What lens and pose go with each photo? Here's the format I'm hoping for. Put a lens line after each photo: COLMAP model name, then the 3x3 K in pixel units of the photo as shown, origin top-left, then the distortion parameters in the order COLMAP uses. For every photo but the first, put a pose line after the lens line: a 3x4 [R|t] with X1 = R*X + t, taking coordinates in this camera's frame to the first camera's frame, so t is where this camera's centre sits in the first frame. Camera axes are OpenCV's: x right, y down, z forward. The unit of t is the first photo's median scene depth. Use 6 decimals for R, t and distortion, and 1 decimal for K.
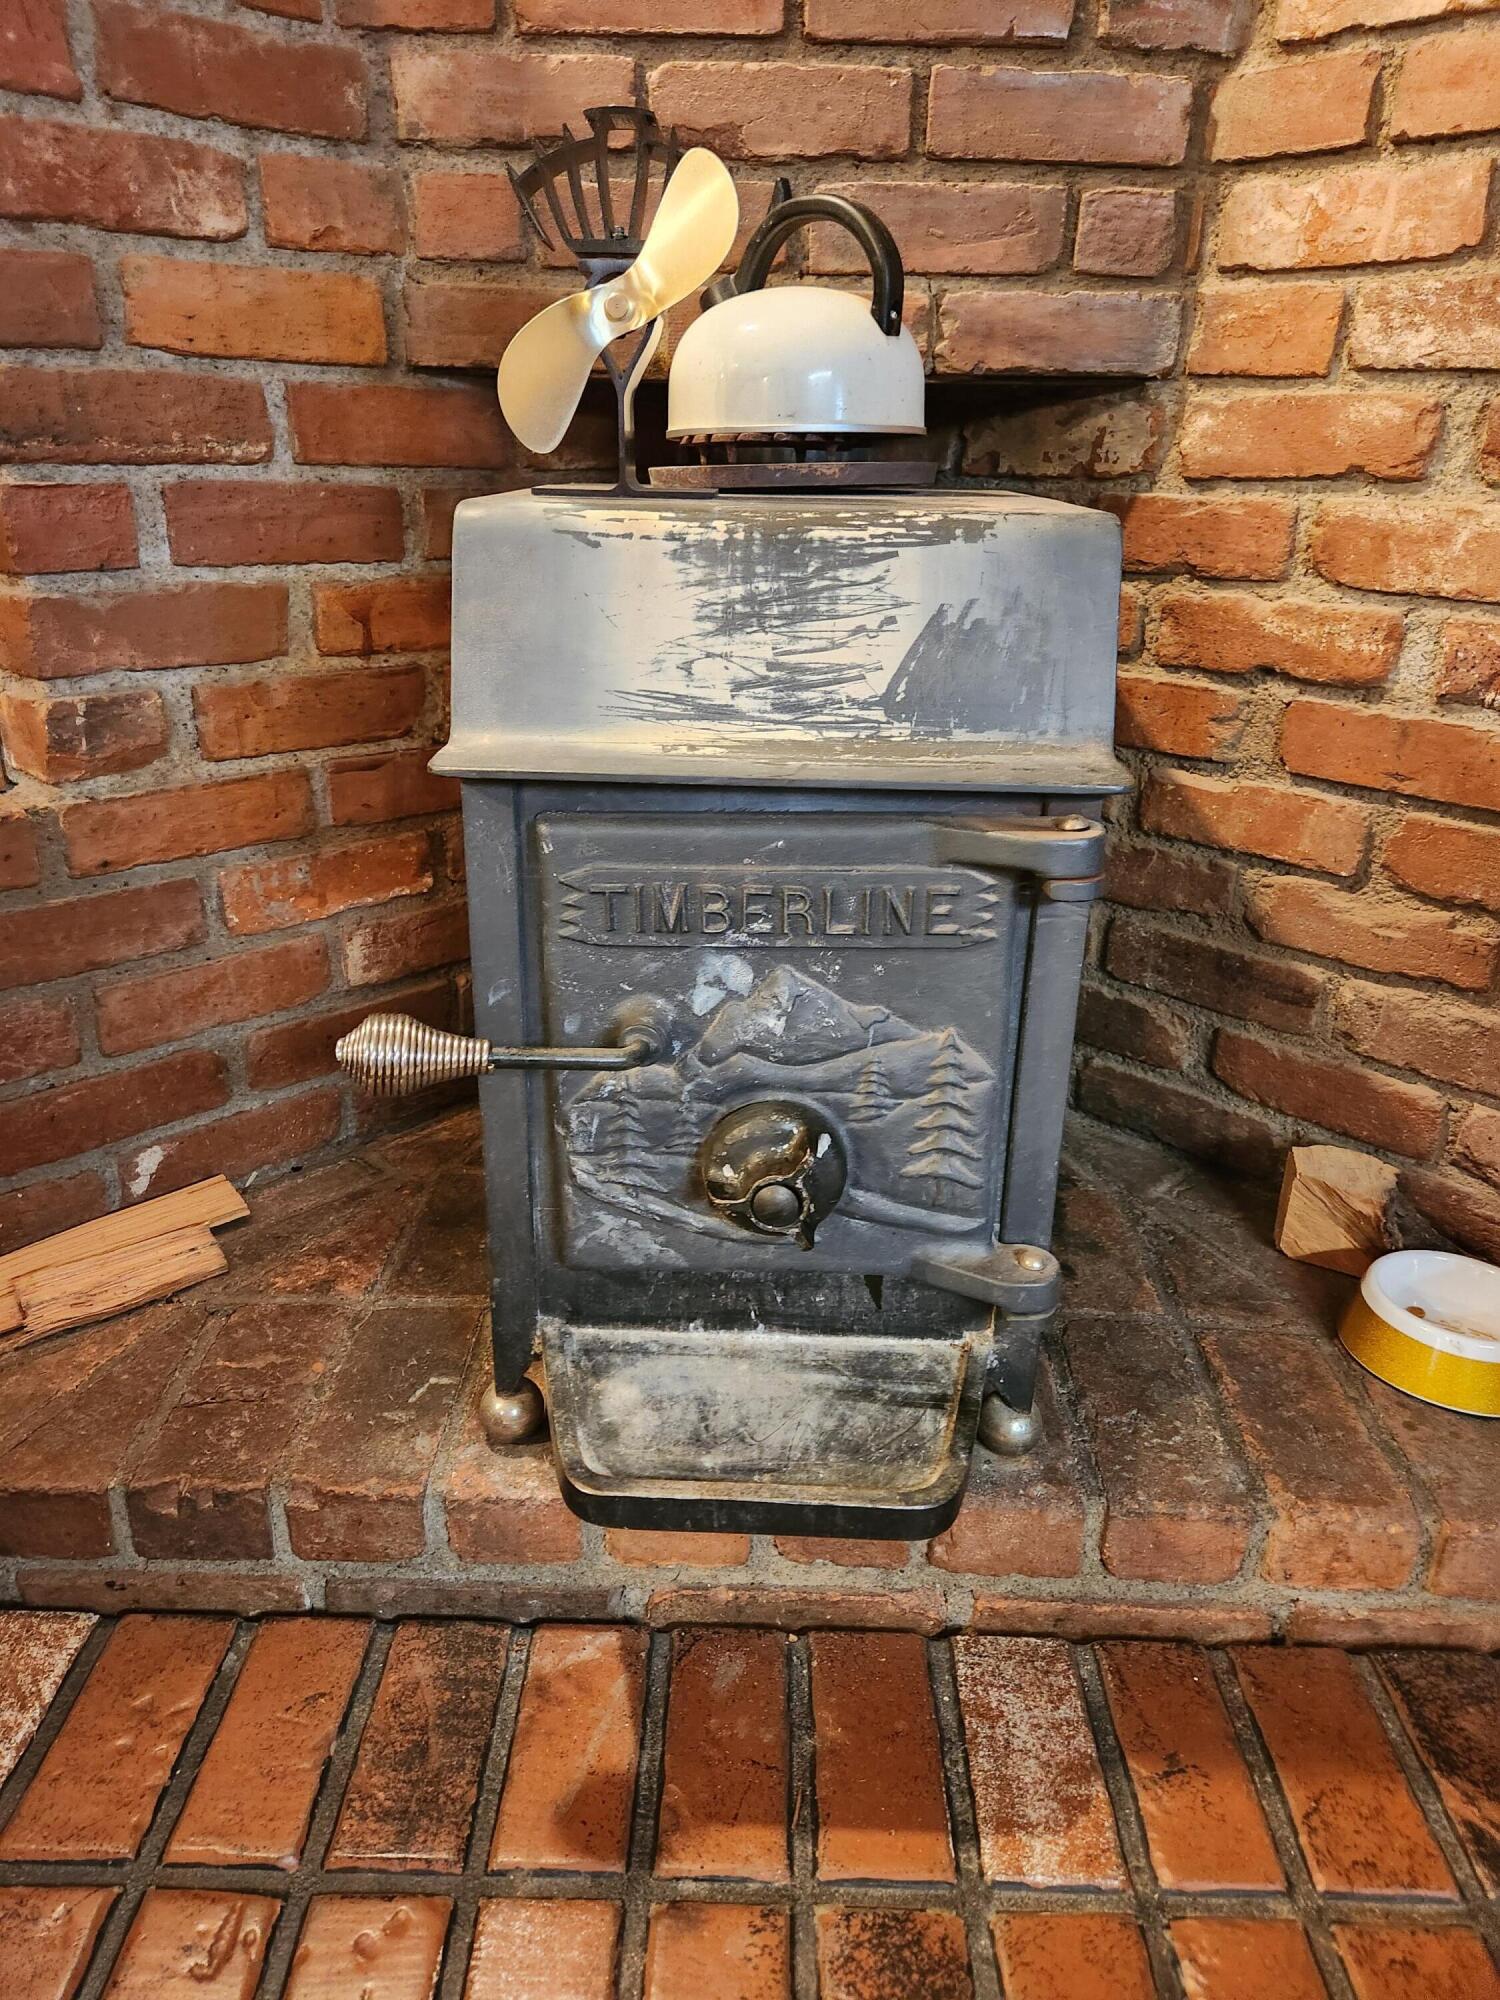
lens RADIAL K [[1347.8, 0, 749.3], [0, 1347.8, 995.5], [0, 0, 1]] dist [0.080421, -0.074245]
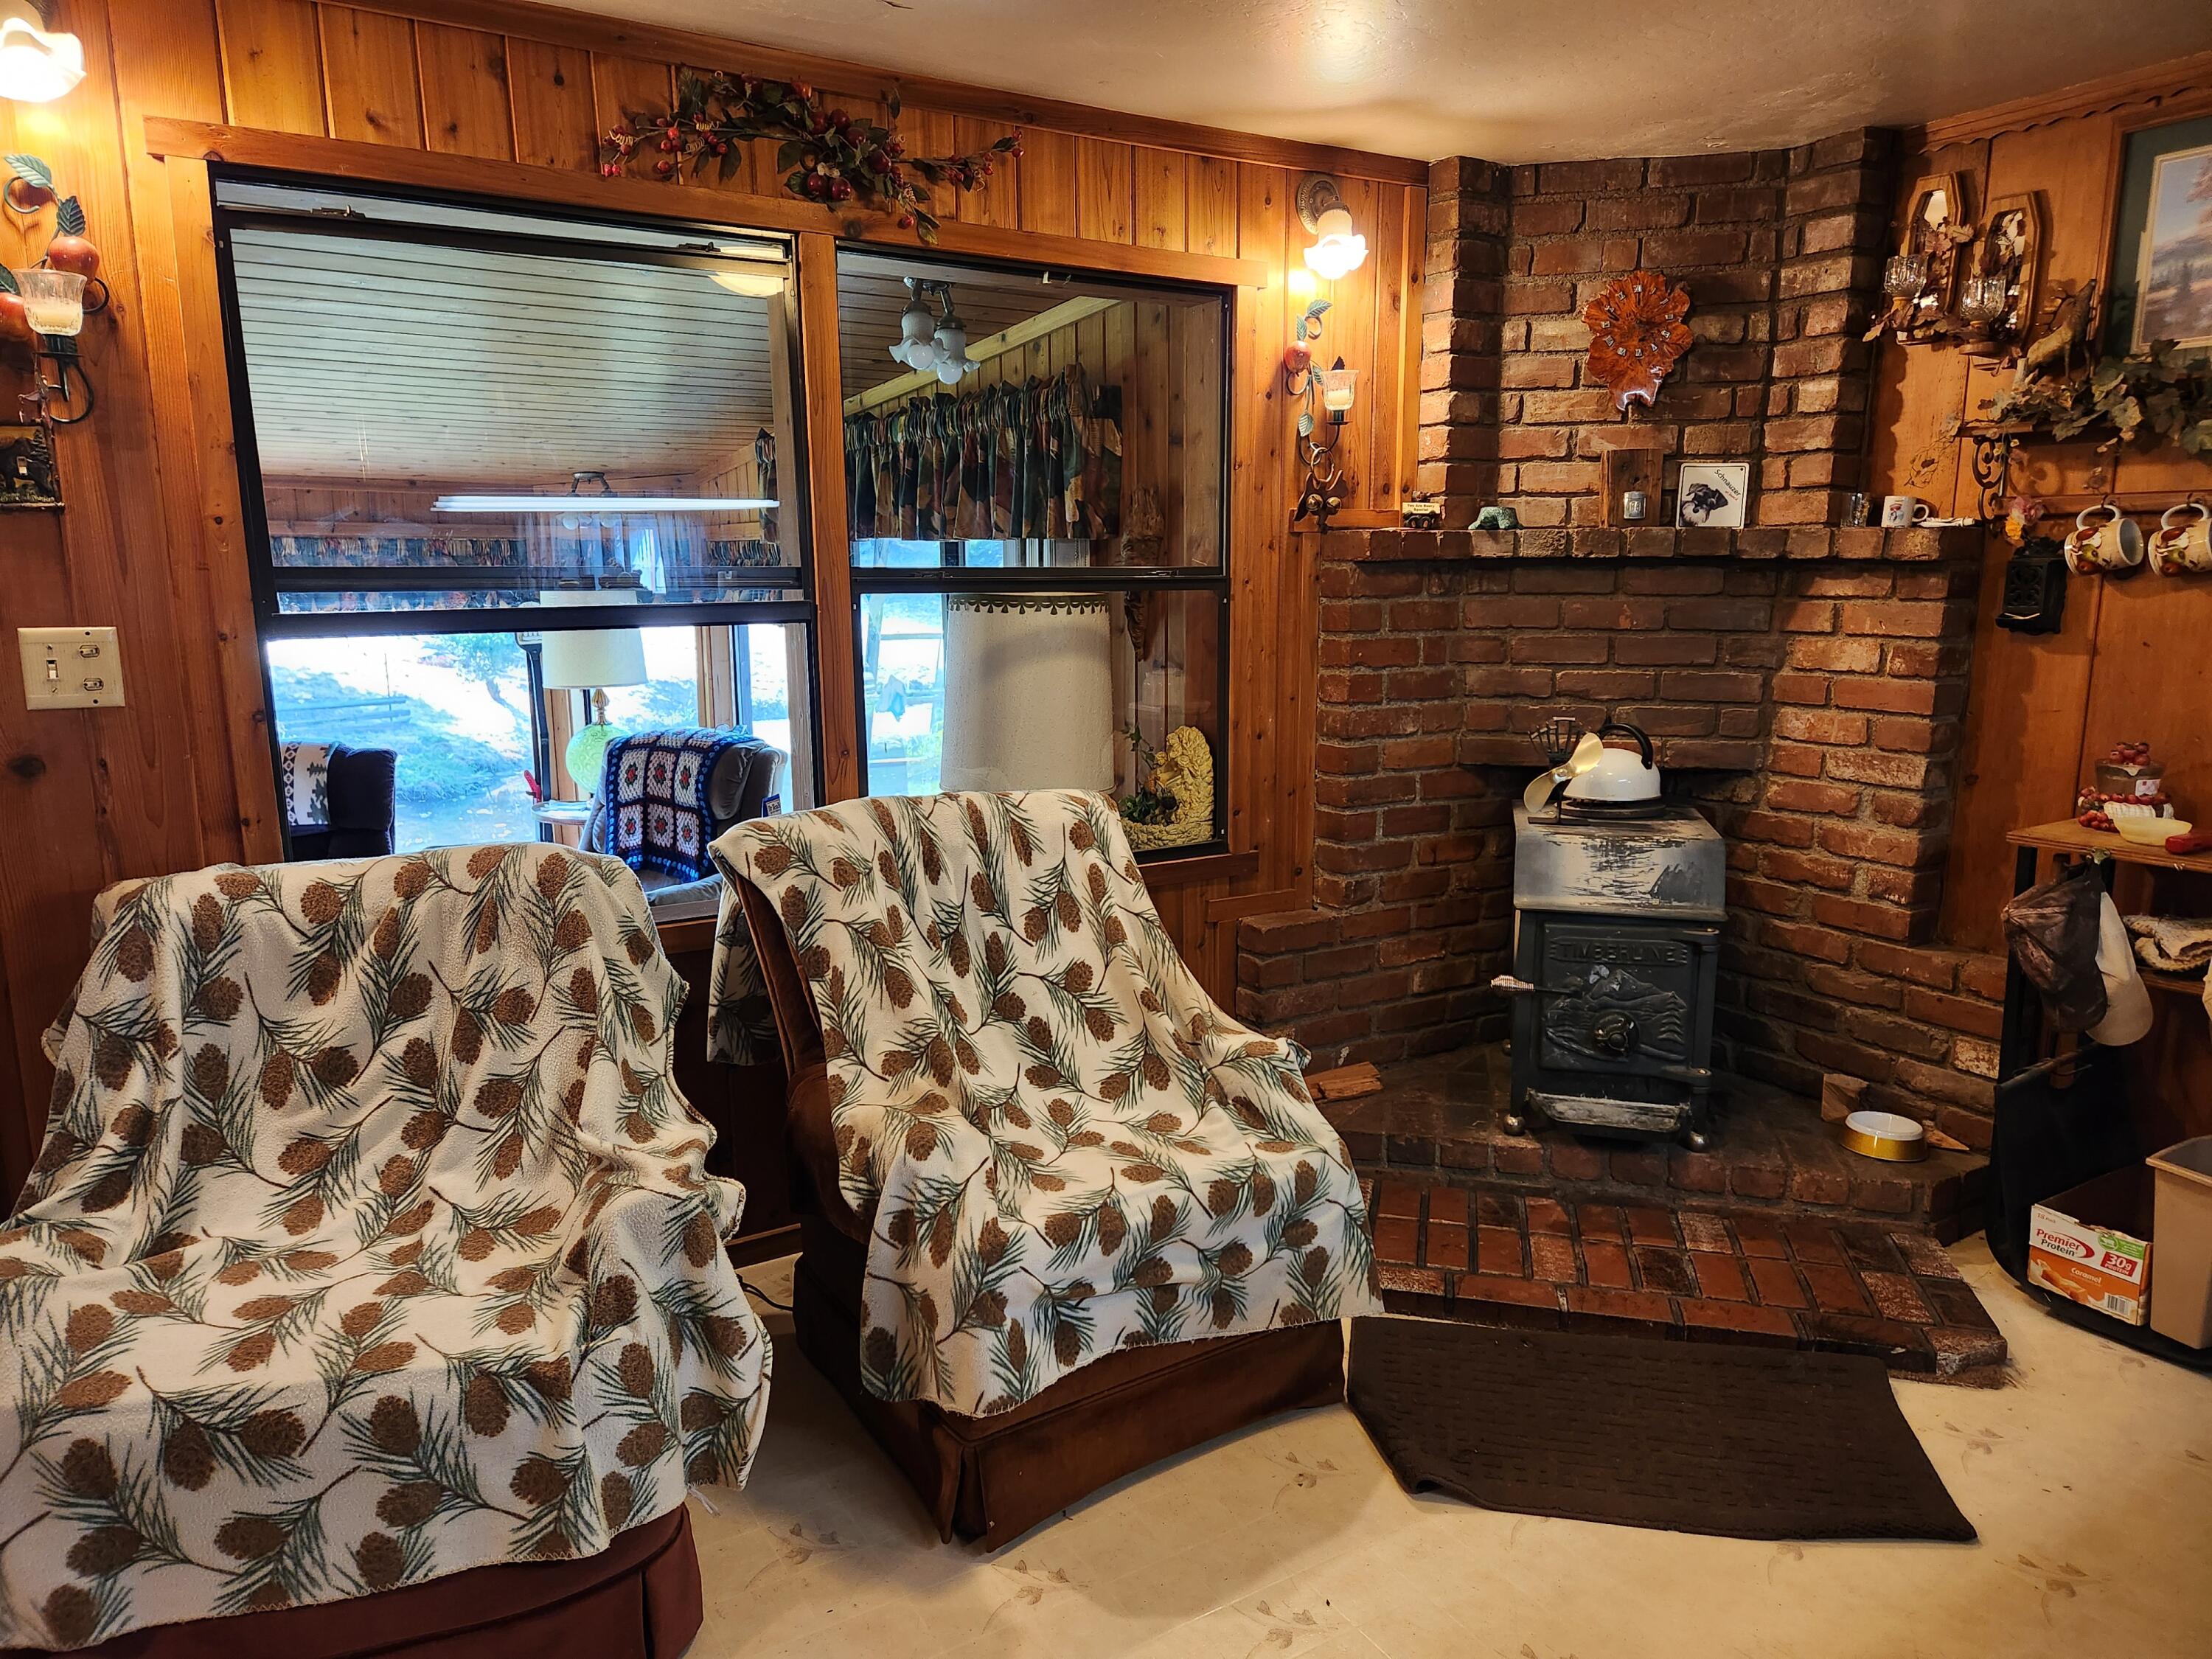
lens RADIAL K [[1490.6, 0, 1100.5], [0, 1490.6, 845.3], [0, 0, 1]] dist [0.080421, -0.074245]
pose [[0.975490, 0.024086, -0.218721, -0.309519], [-0.069470, 0.976864, -0.202263, 0.384138], [0.208789, 0.212500, 0.954594, -2.130035]]
